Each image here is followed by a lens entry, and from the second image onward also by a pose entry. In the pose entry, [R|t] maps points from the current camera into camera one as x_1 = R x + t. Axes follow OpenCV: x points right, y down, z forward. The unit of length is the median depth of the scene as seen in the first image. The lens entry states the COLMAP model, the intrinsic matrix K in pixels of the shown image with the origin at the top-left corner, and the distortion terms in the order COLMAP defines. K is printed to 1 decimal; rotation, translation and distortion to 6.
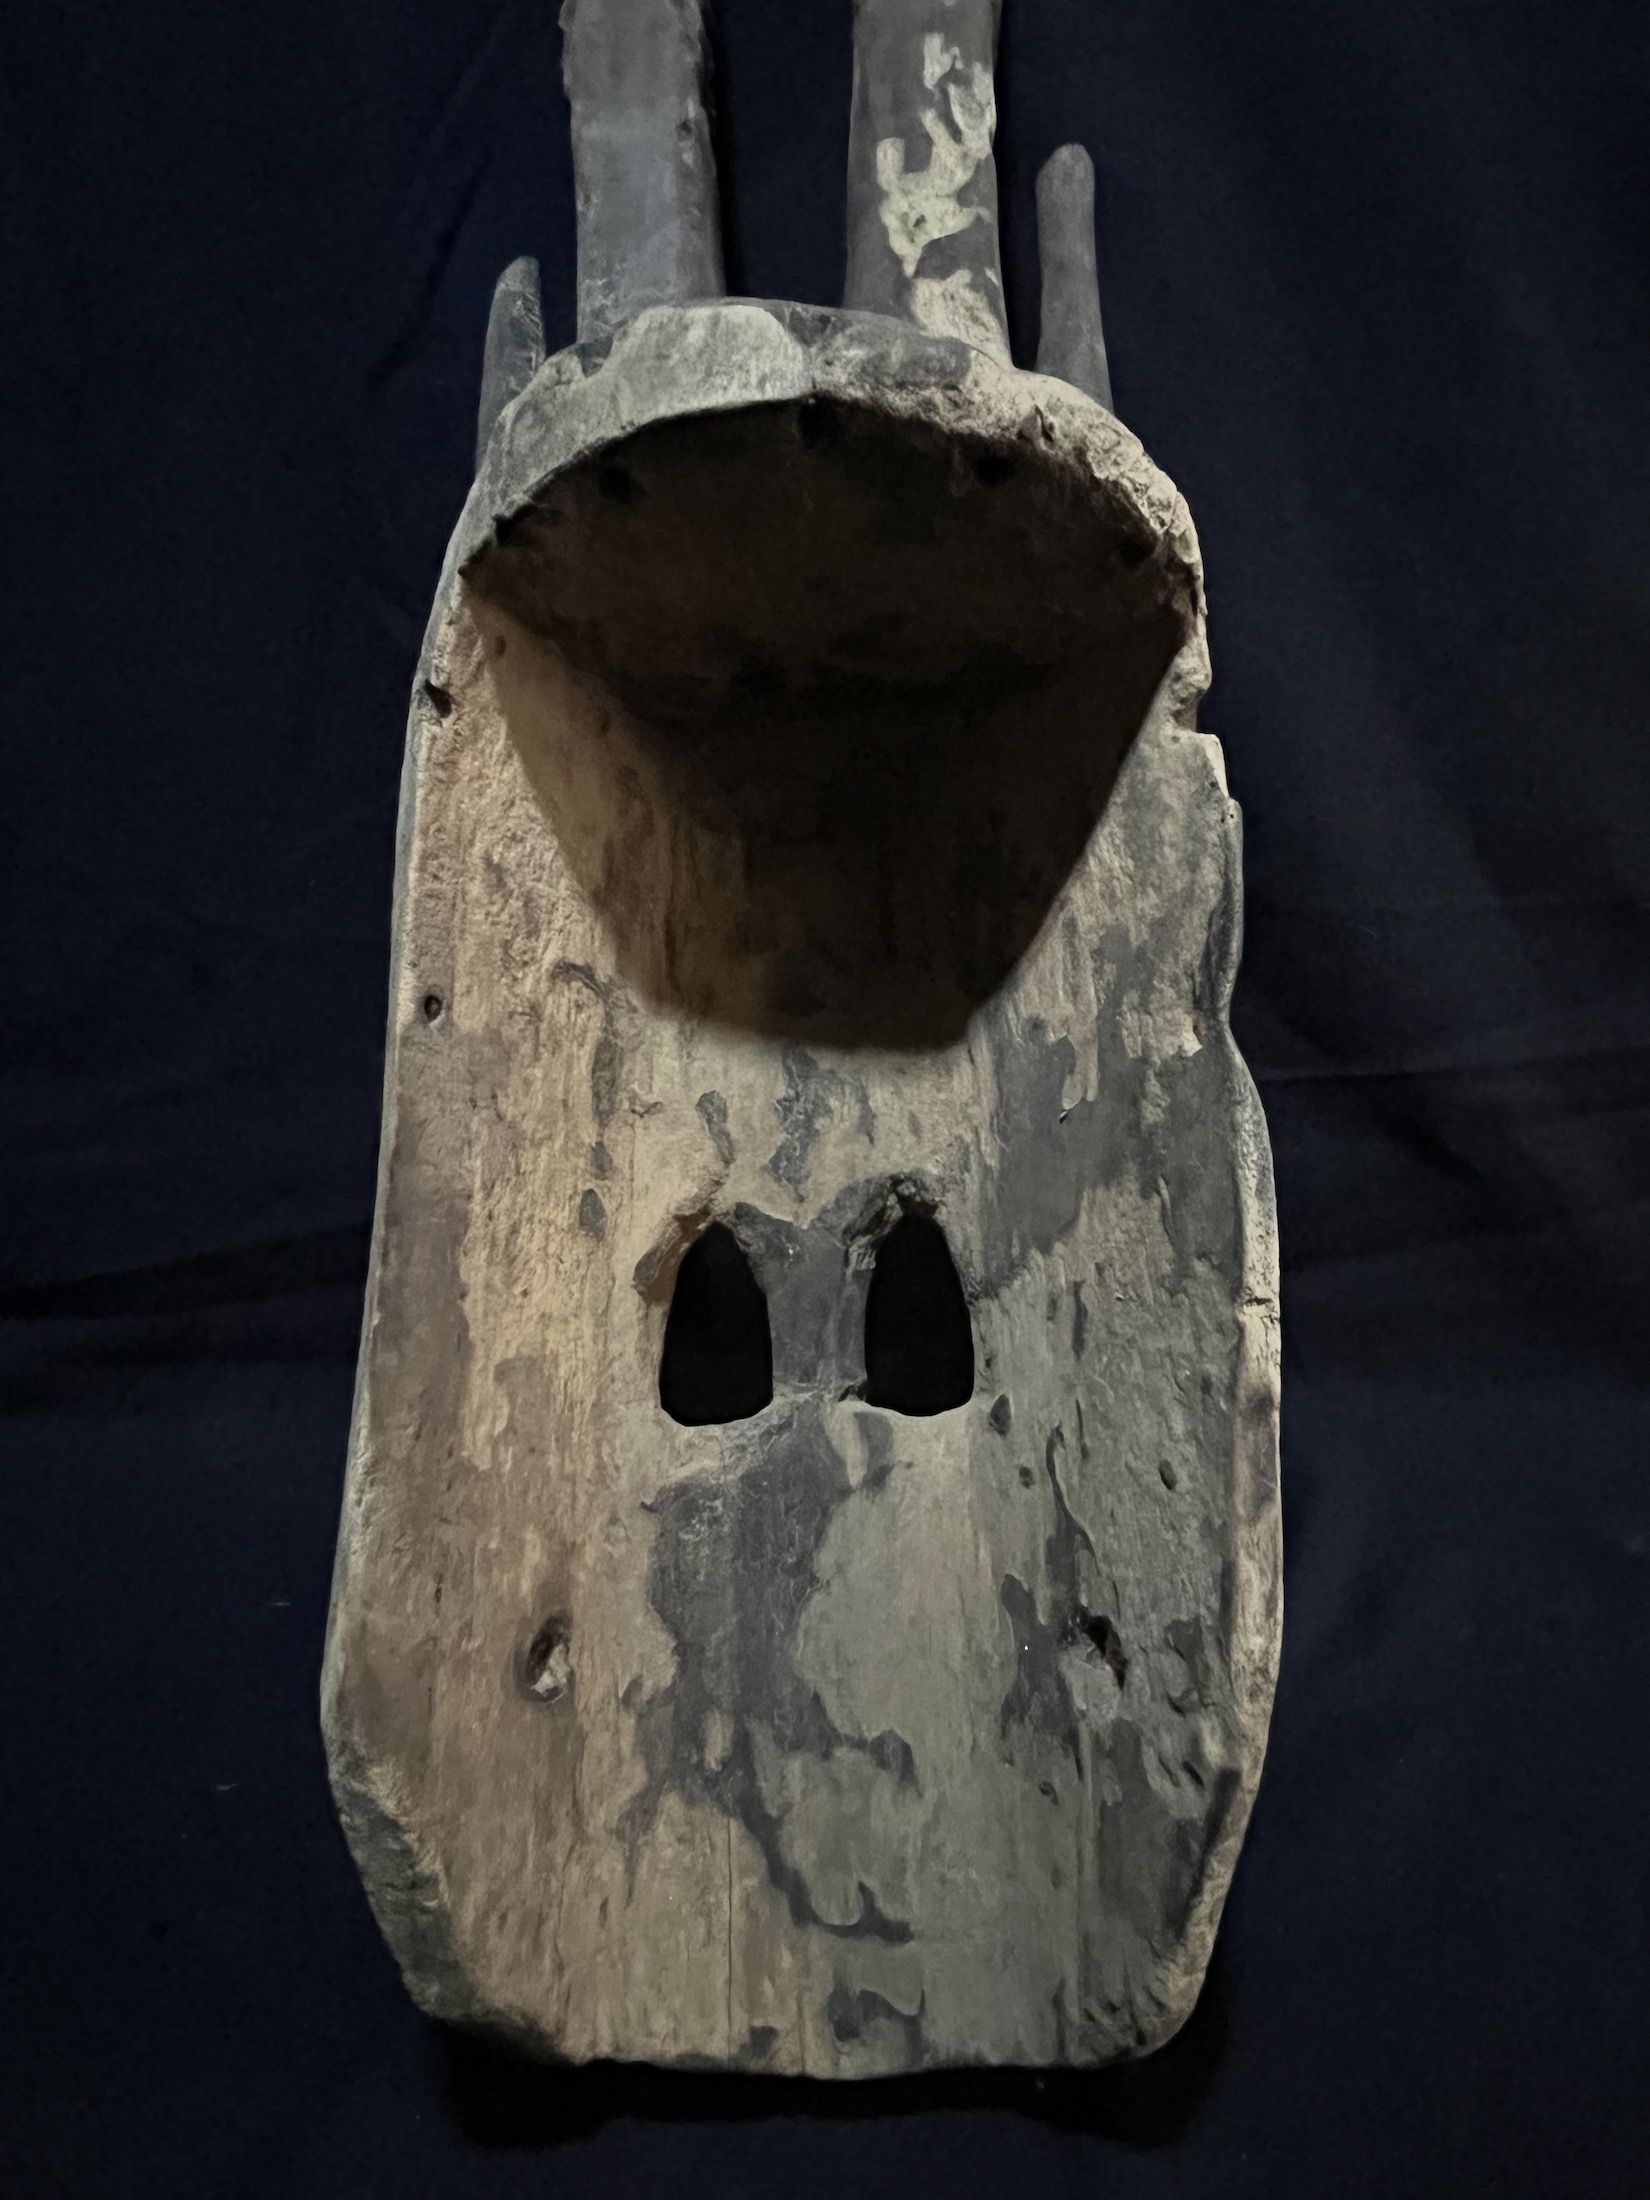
lens RADIAL K [[1386.6, 0, 845.1], [0, 1386.6, 1095.5], [0, 0, 1]] dist [0.005198, -0.004407]
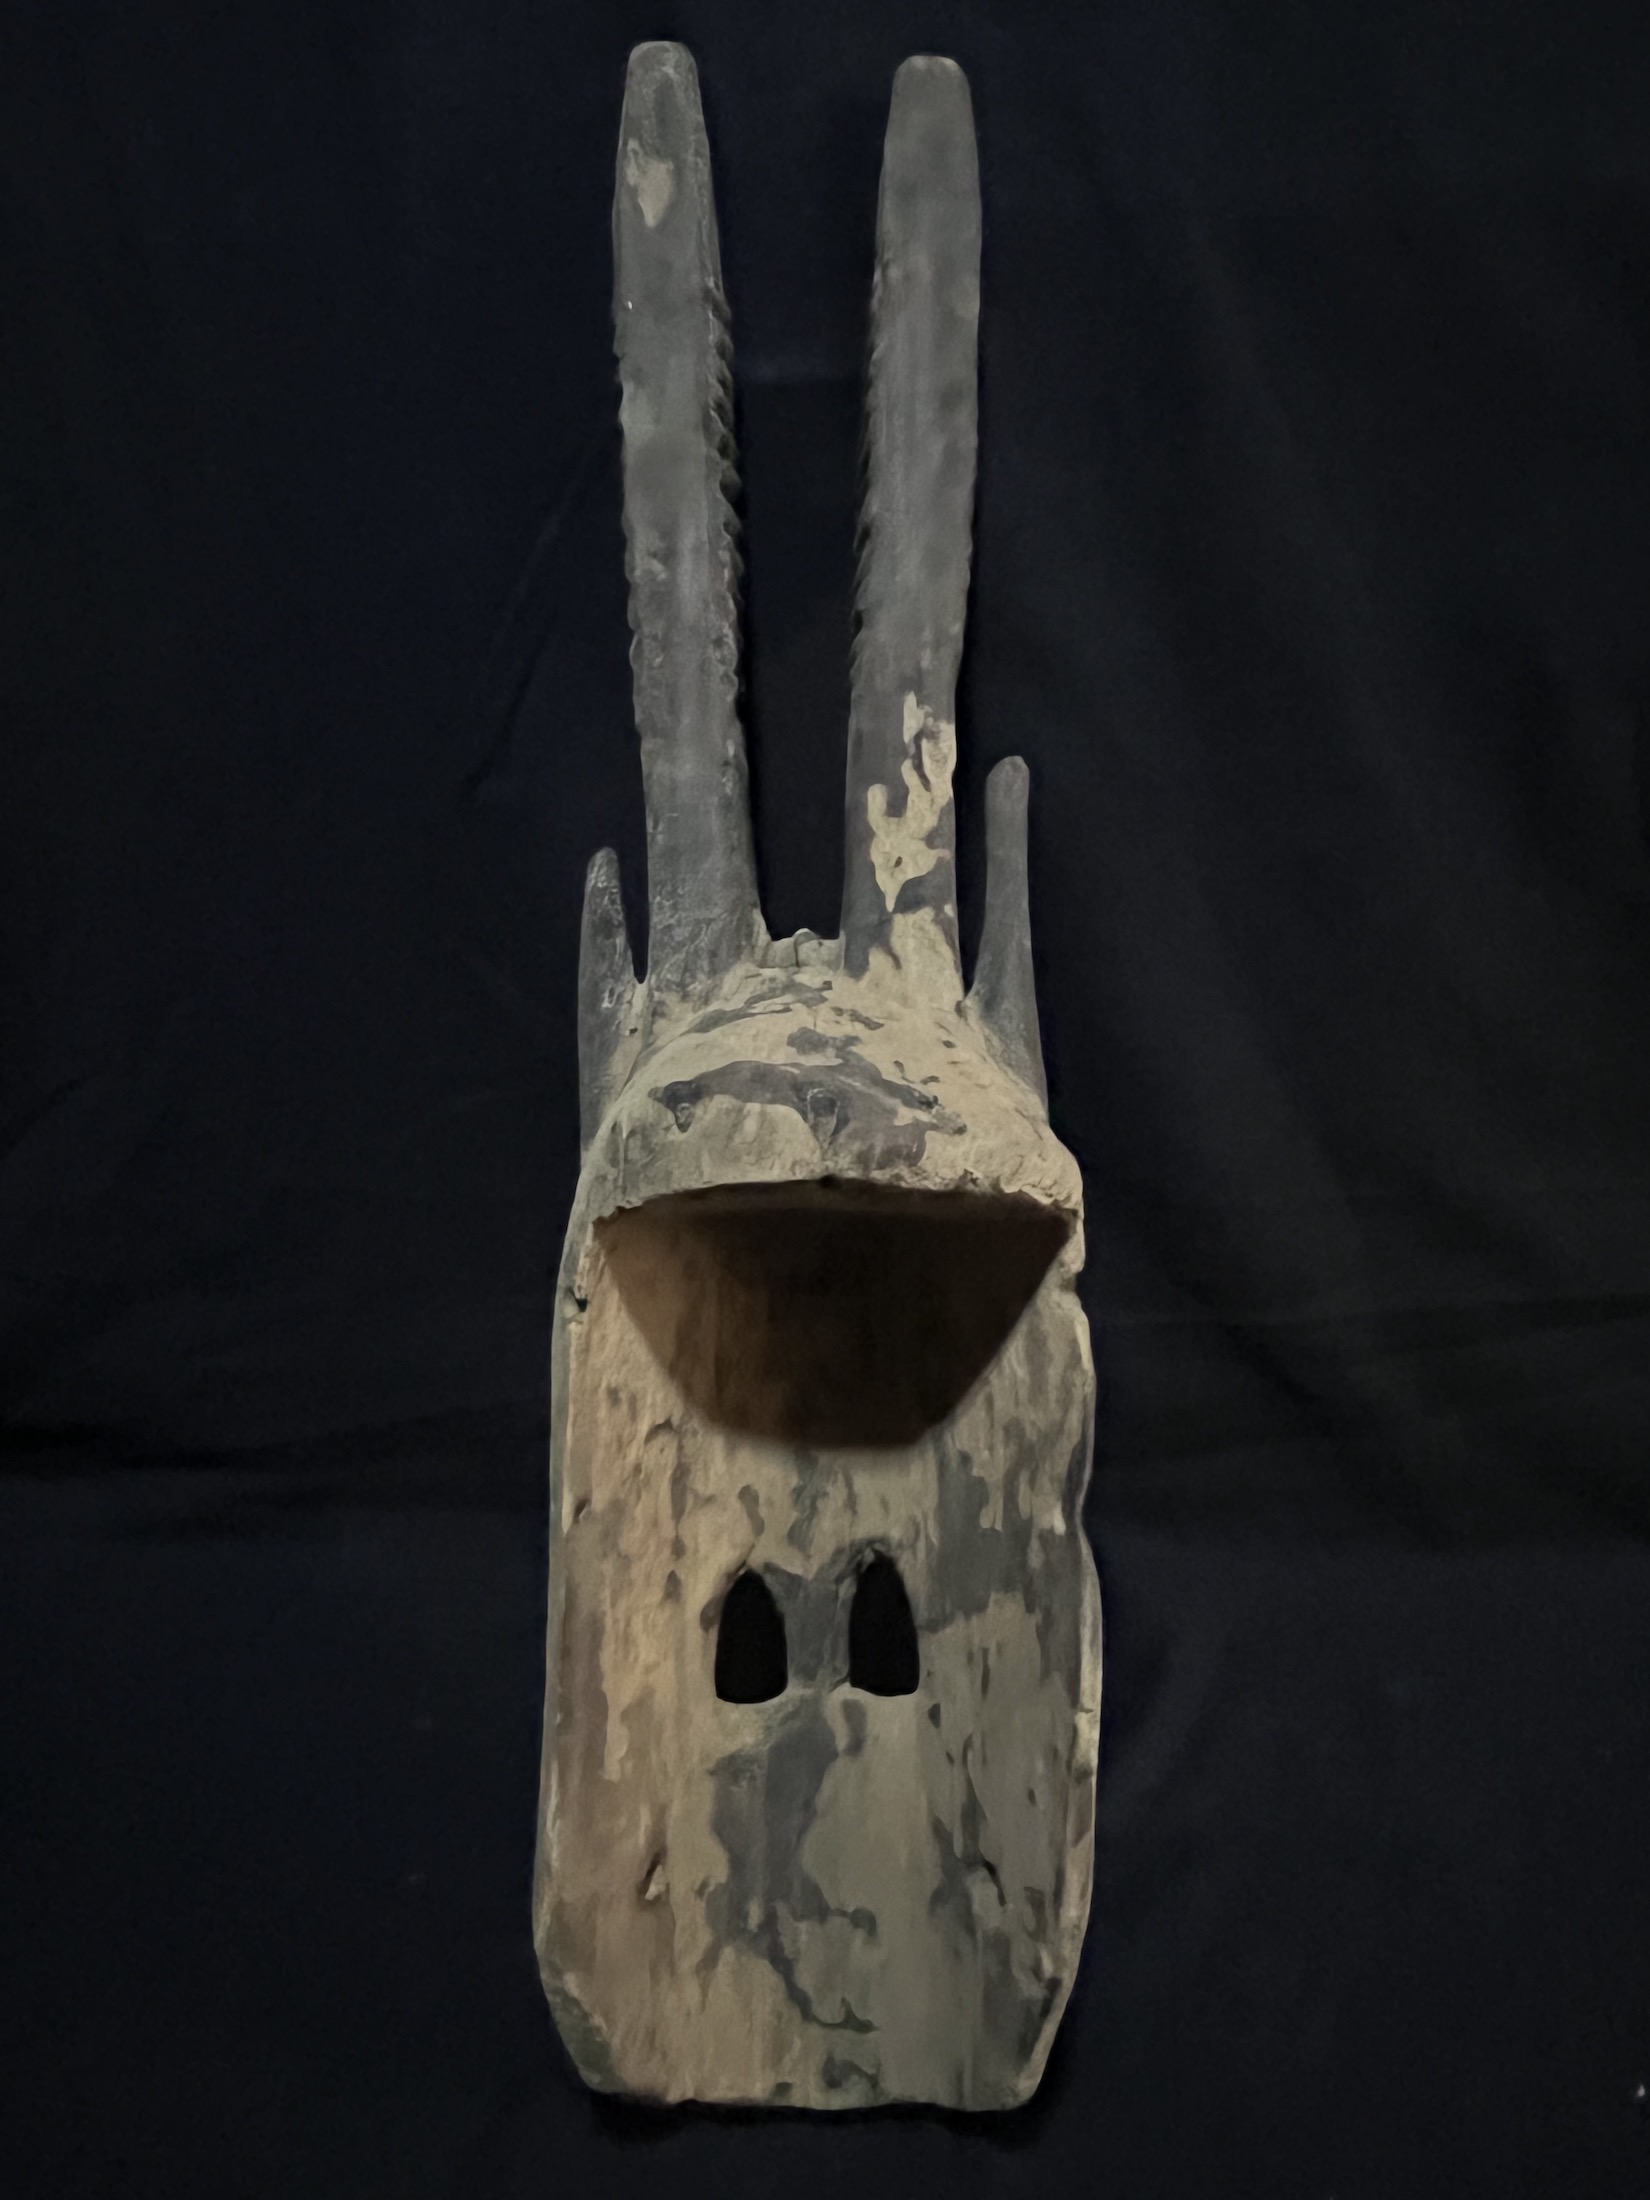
lens RADIAL K [[1394.8, 0, 825.0], [0, 1394.8, 1100.0], [0, 0, 1]] dist [-0.005884, -0.000971]
pose [[0.999940, 0.010272, 0.003729, -0.026296], [-0.010659, 0.992020, 0.125629, -0.678050], [-0.002409, -0.125661, 0.992070, -0.488958]]
